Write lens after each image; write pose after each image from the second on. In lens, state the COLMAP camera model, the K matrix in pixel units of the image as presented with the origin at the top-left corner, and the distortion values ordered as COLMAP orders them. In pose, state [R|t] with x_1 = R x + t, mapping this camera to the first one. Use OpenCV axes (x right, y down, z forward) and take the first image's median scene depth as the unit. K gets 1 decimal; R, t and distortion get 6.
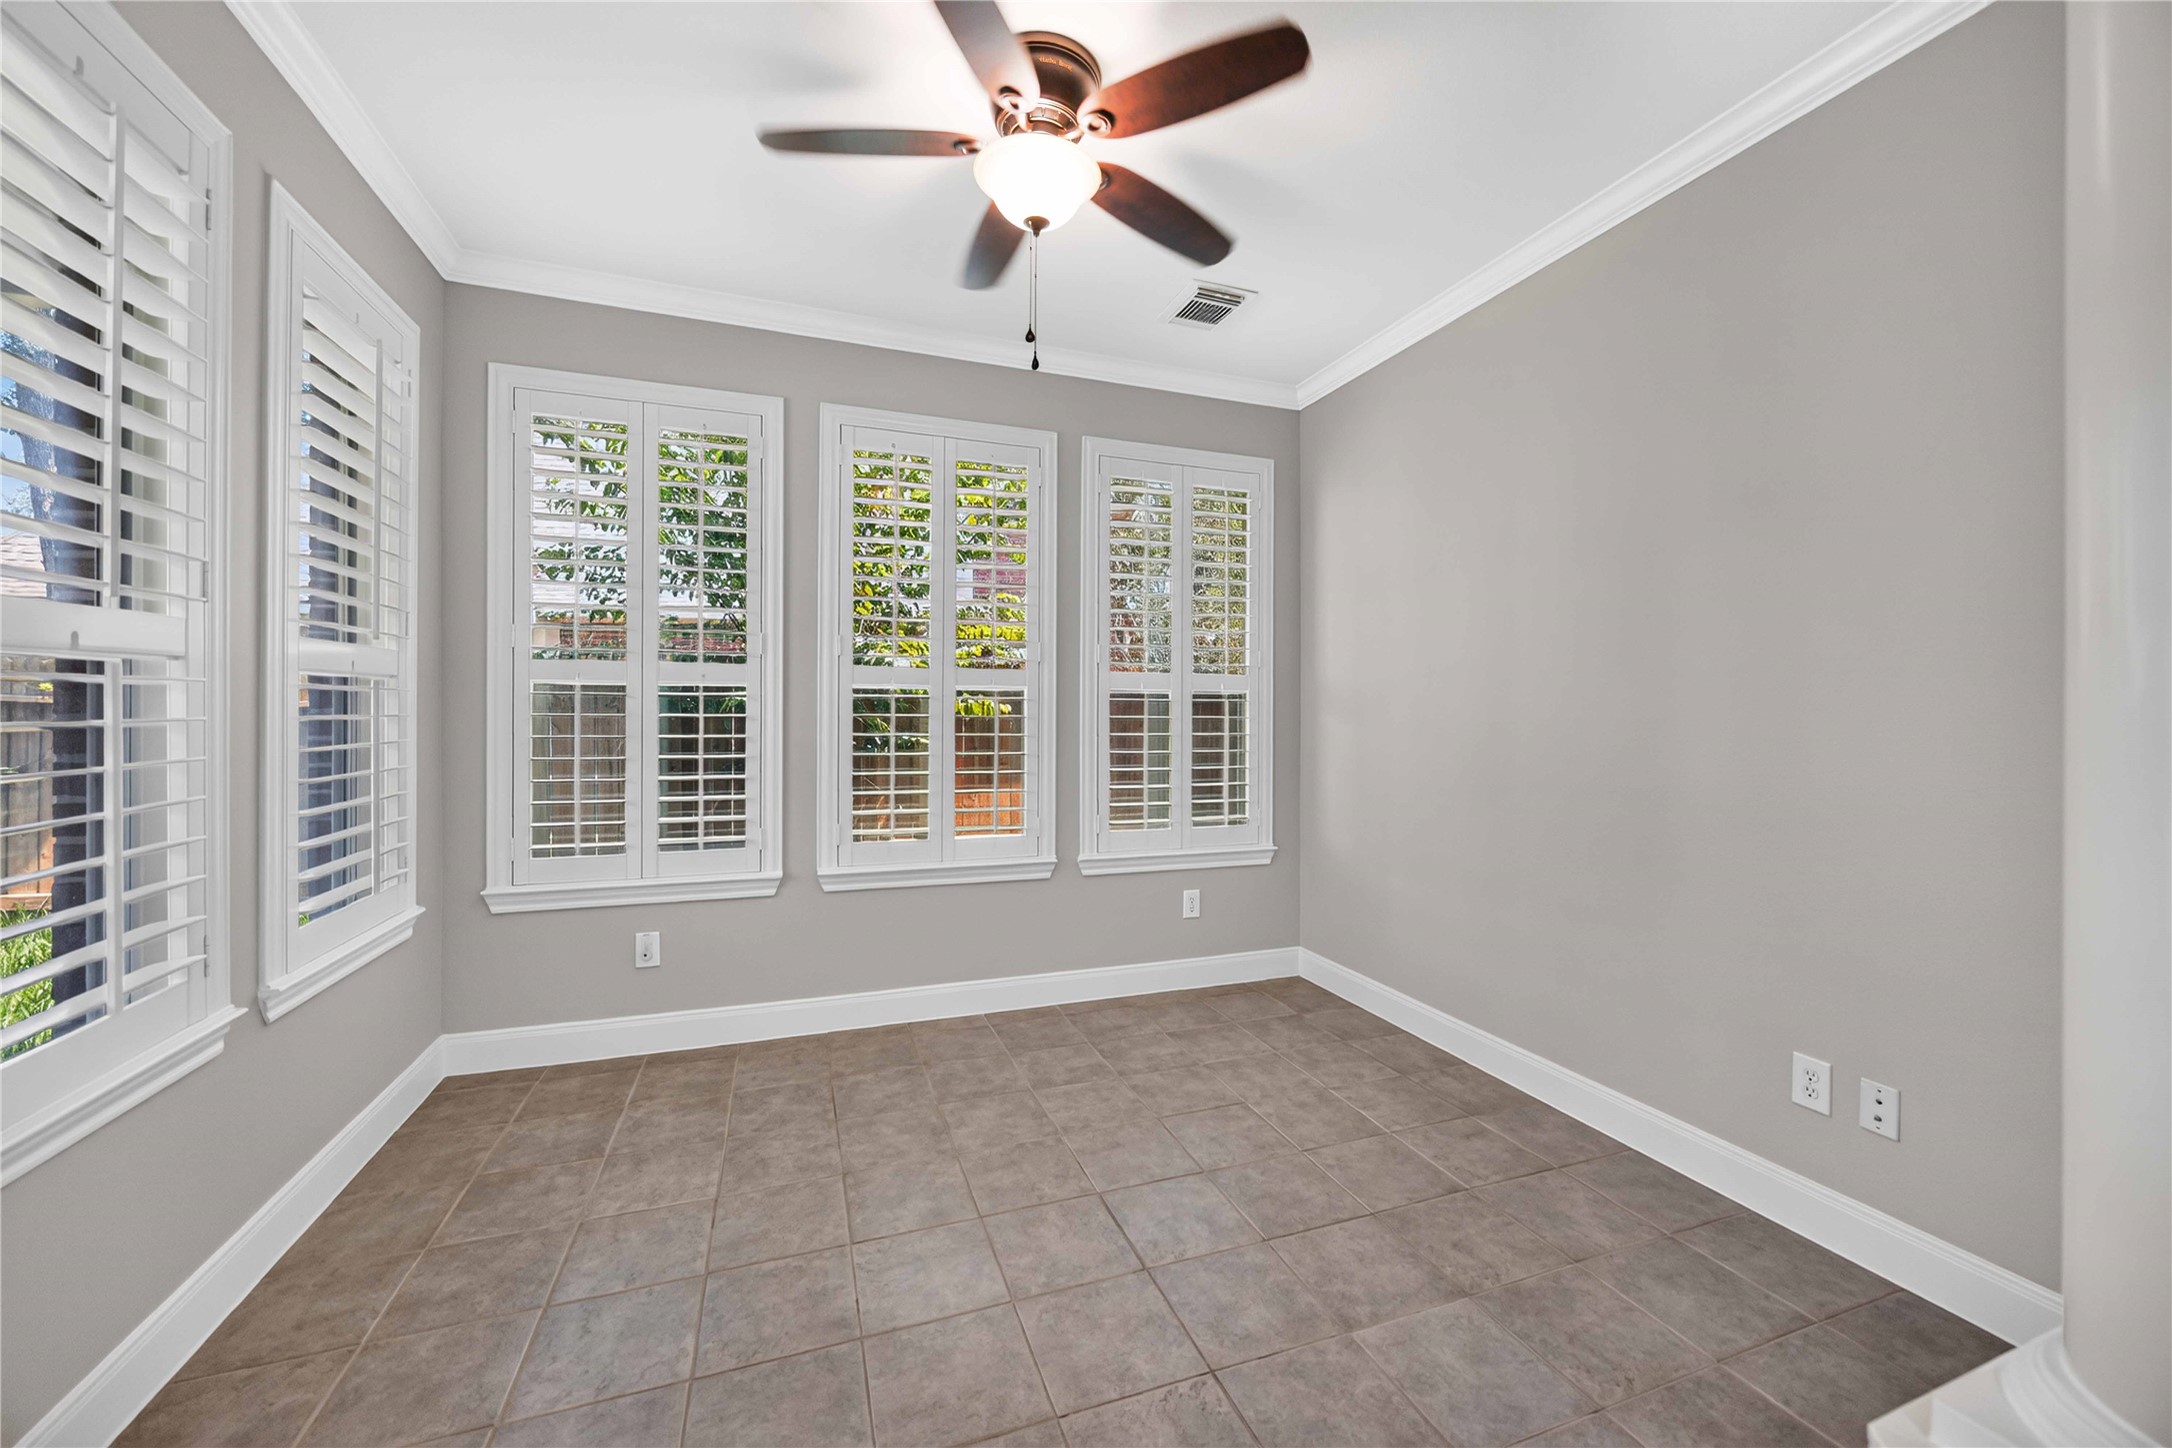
lens RADIAL K [[840.3, 0, 1084.7], [0, 840.3, 712.6], [0, 0, 1]] dist [-0.000924, -0.000063]
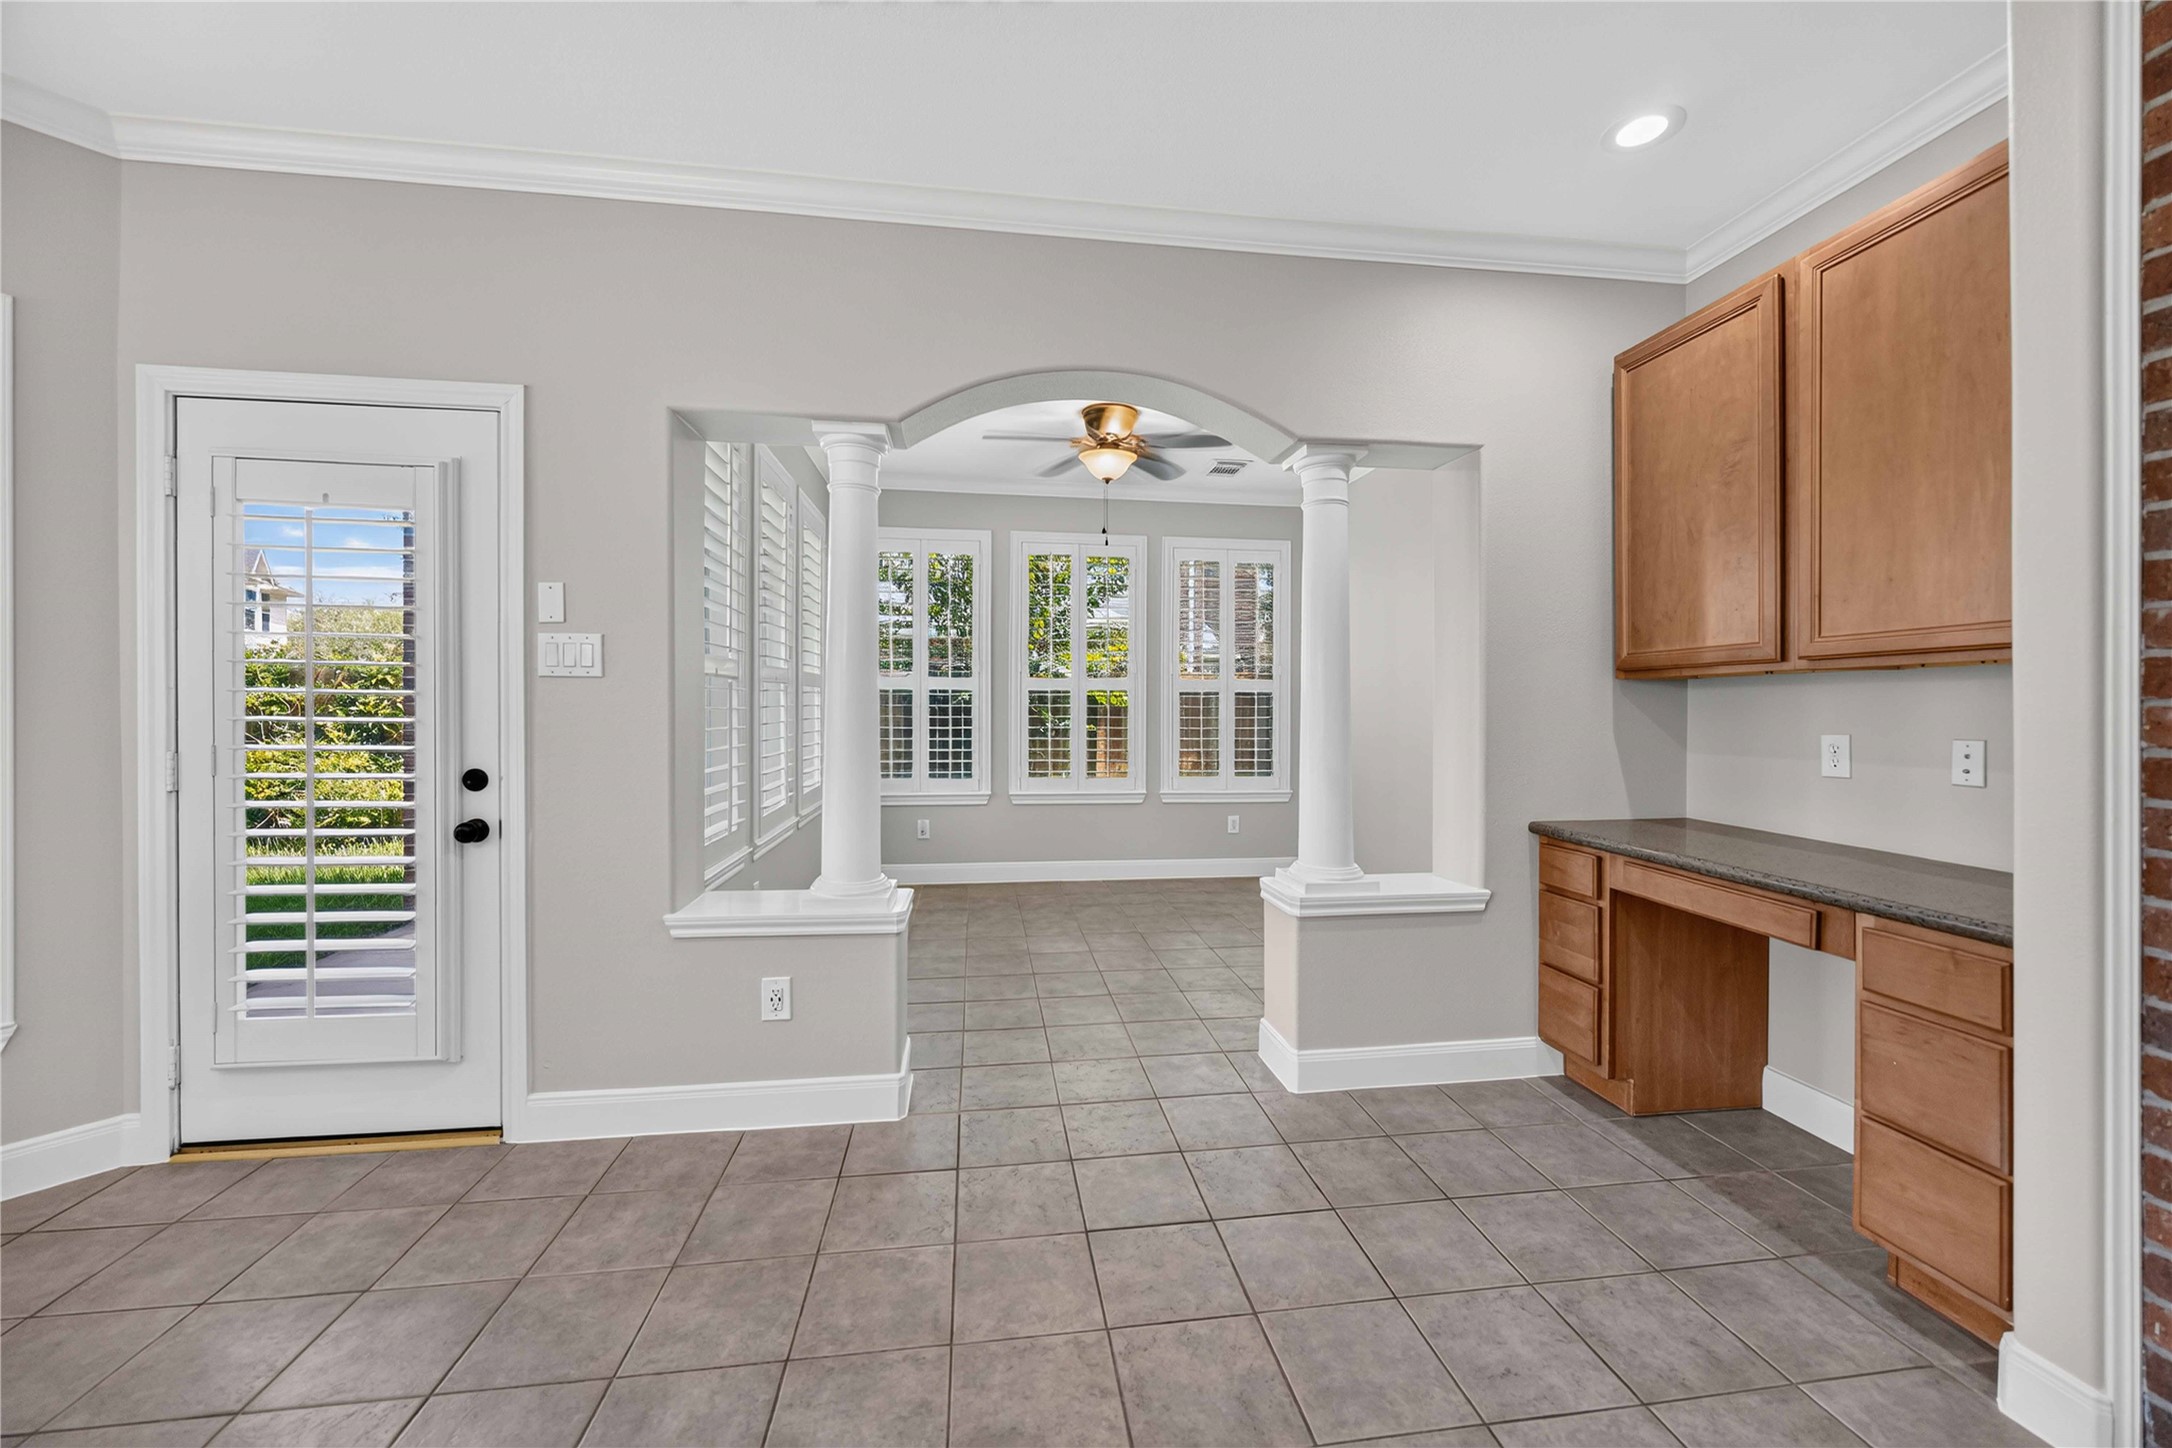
lens RADIAL K [[840.3, 0, 1093.8], [0, 840.3, 710.7], [0, 0, 1]] dist [-0.000924, -0.000063]
pose [[0.979983, 0.000354, -0.199079, 0.204595], [0.000377, 0.999993, 0.003632, 0.007021], [0.199079, -0.003634, 0.979977, -0.684583]]
